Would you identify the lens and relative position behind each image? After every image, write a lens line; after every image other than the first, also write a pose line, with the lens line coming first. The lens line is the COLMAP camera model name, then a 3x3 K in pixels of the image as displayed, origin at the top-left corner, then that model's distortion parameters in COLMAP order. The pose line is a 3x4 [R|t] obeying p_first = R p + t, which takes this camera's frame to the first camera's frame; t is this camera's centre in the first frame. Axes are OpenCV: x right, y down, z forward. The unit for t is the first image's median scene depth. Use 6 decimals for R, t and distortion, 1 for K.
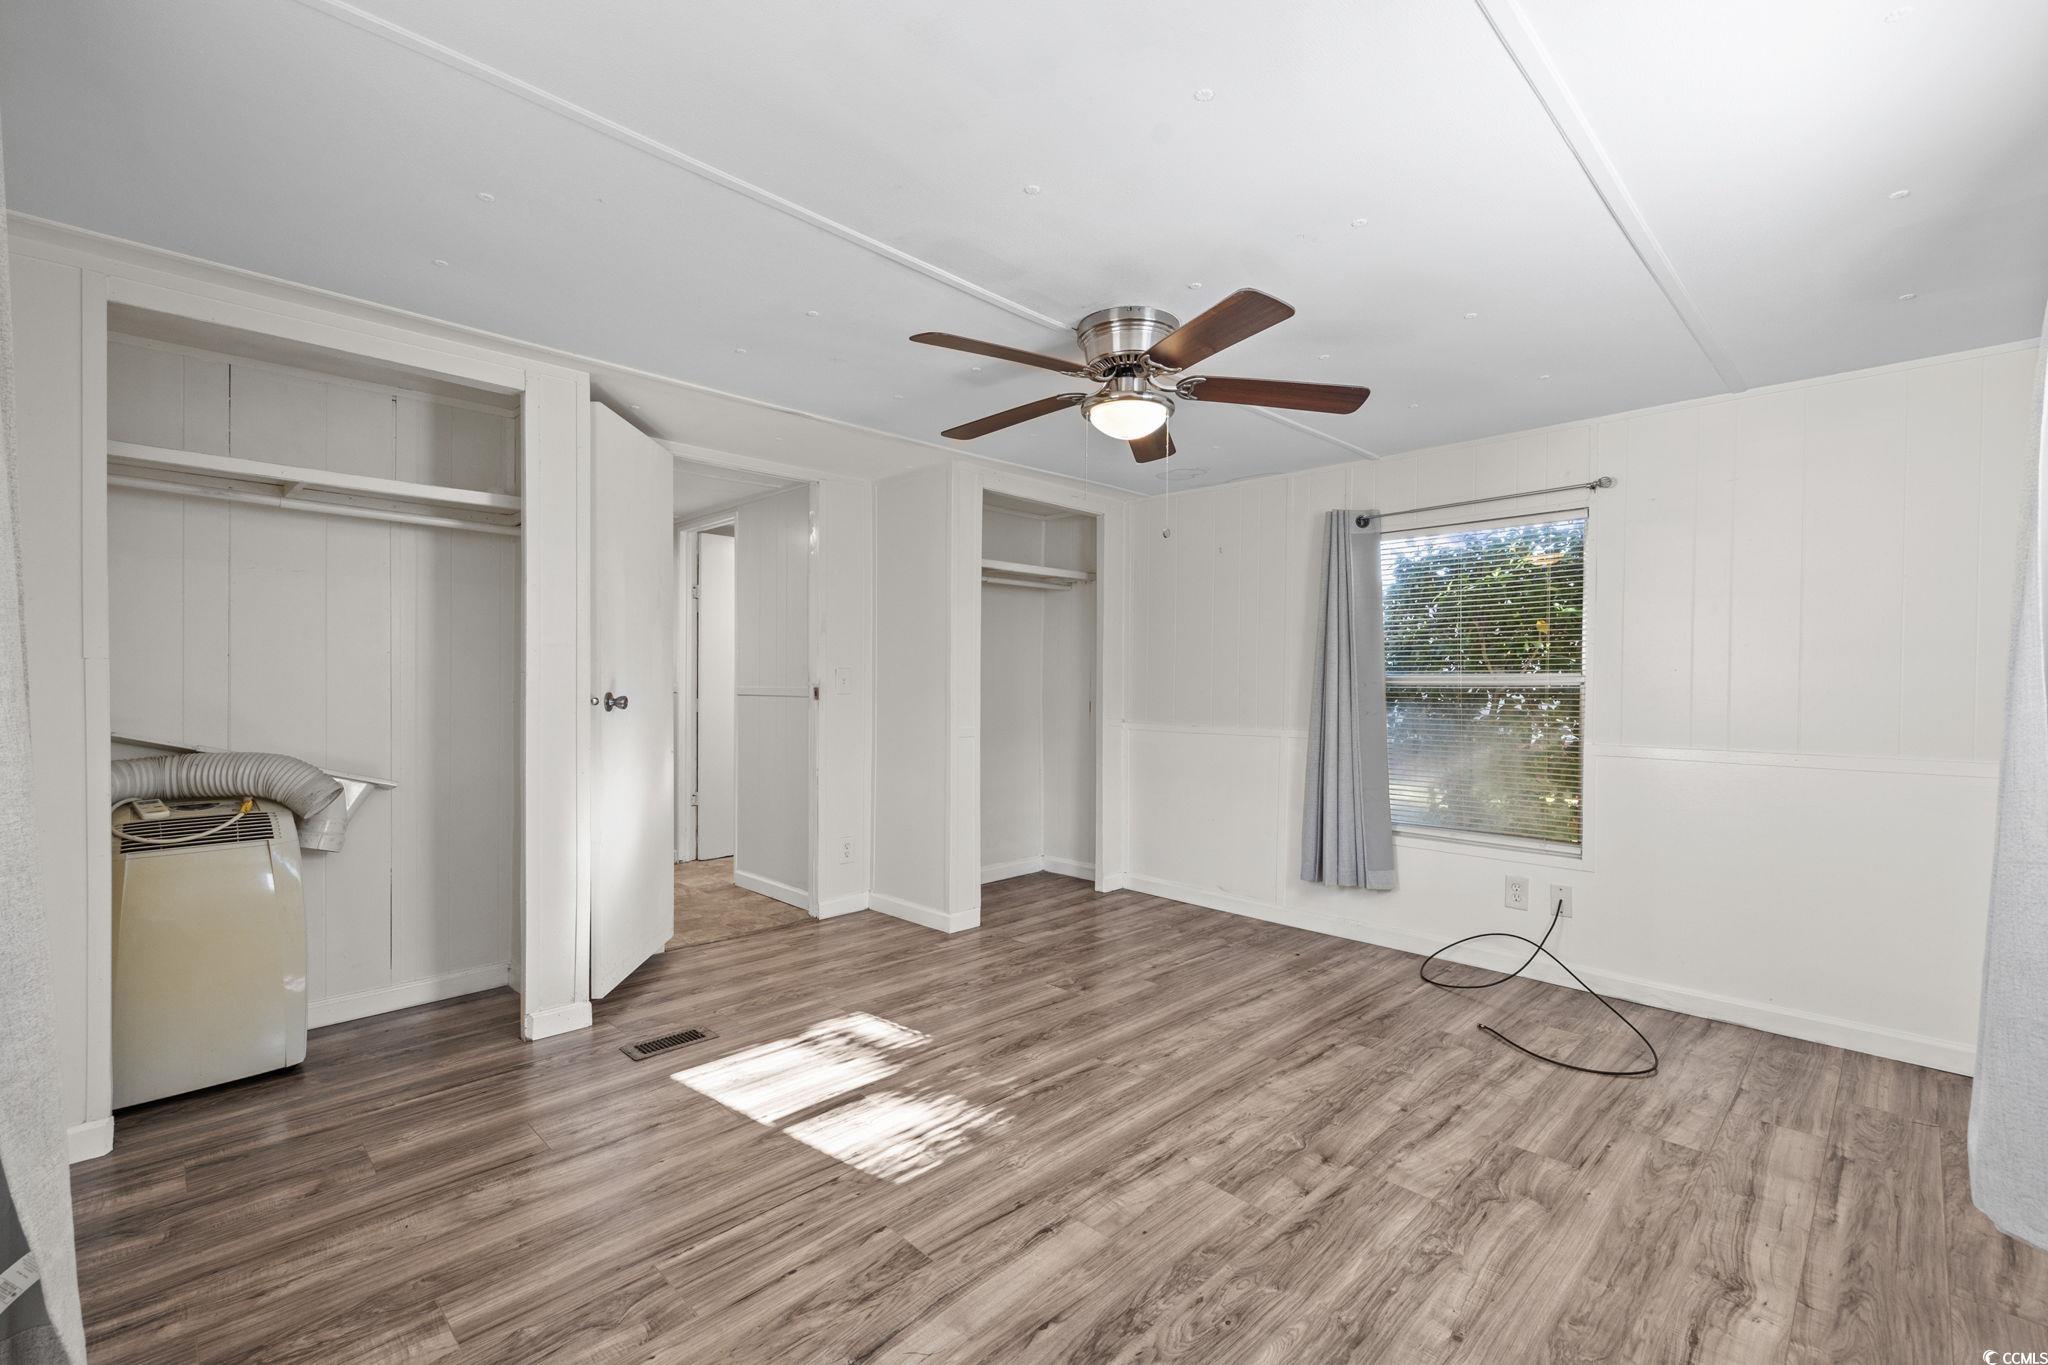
lens RADIAL K [[895.1, 0, 1029.7], [0, 895.1, 683.0], [0, 0, 1]] dist [0.013257, -0.004470]
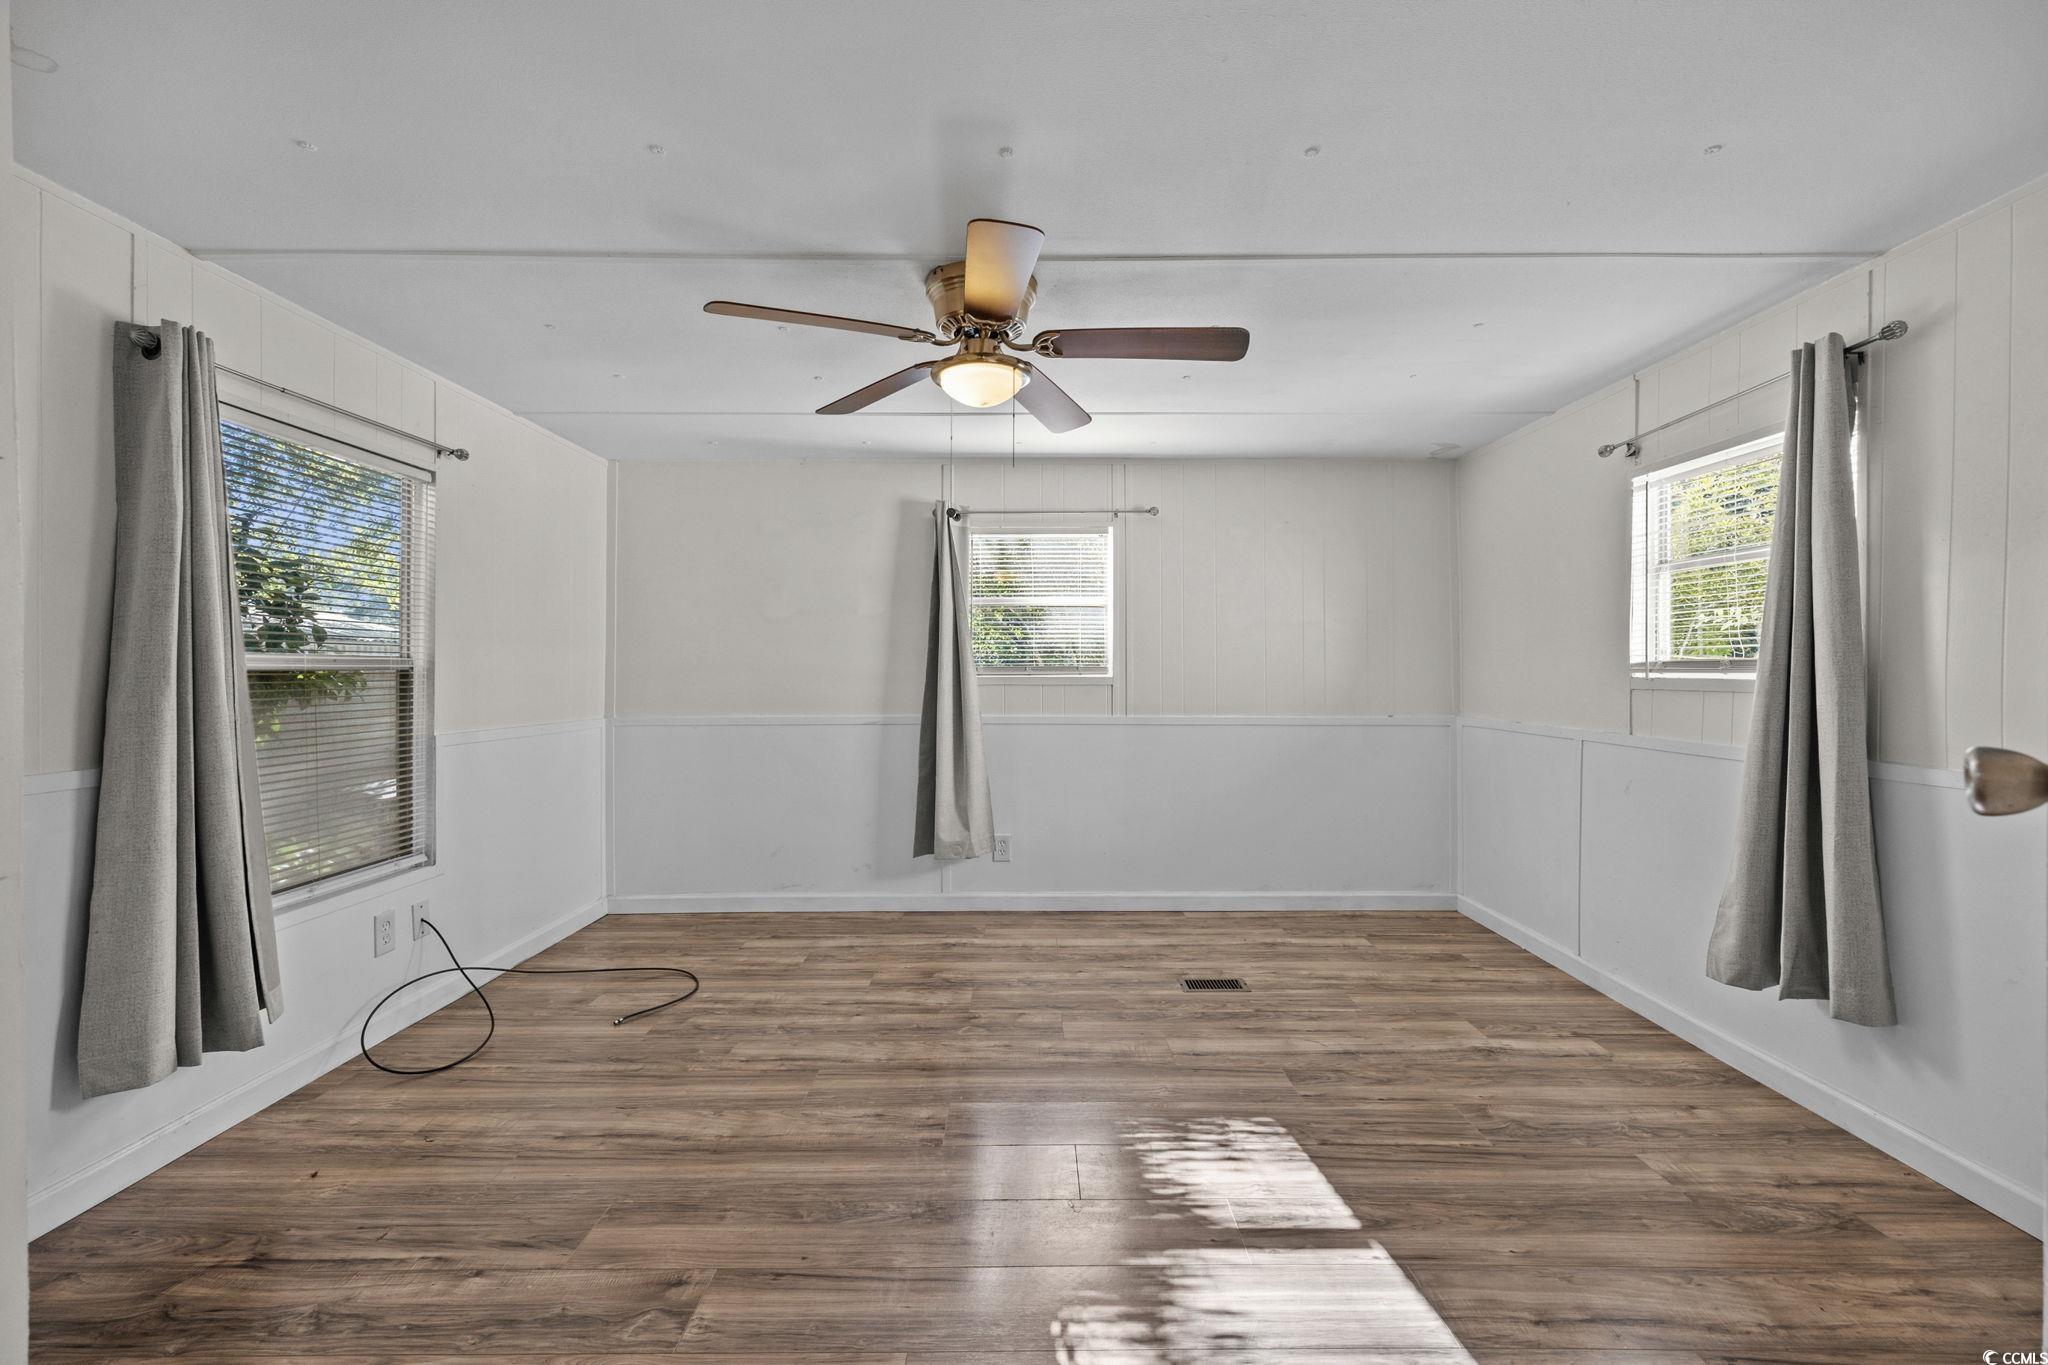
lens RADIAL K [[895.1, 0, 1010.4], [0, 895.1, 678.5], [0, 0, 1]] dist [0.013257, -0.004470]
pose [[-0.723152, -0.007494, 0.690649, -0.586630], [-0.005960, 0.999972, 0.004610, 0.005000], [-0.690663, -0.000783, -0.723176, 1.754014]]
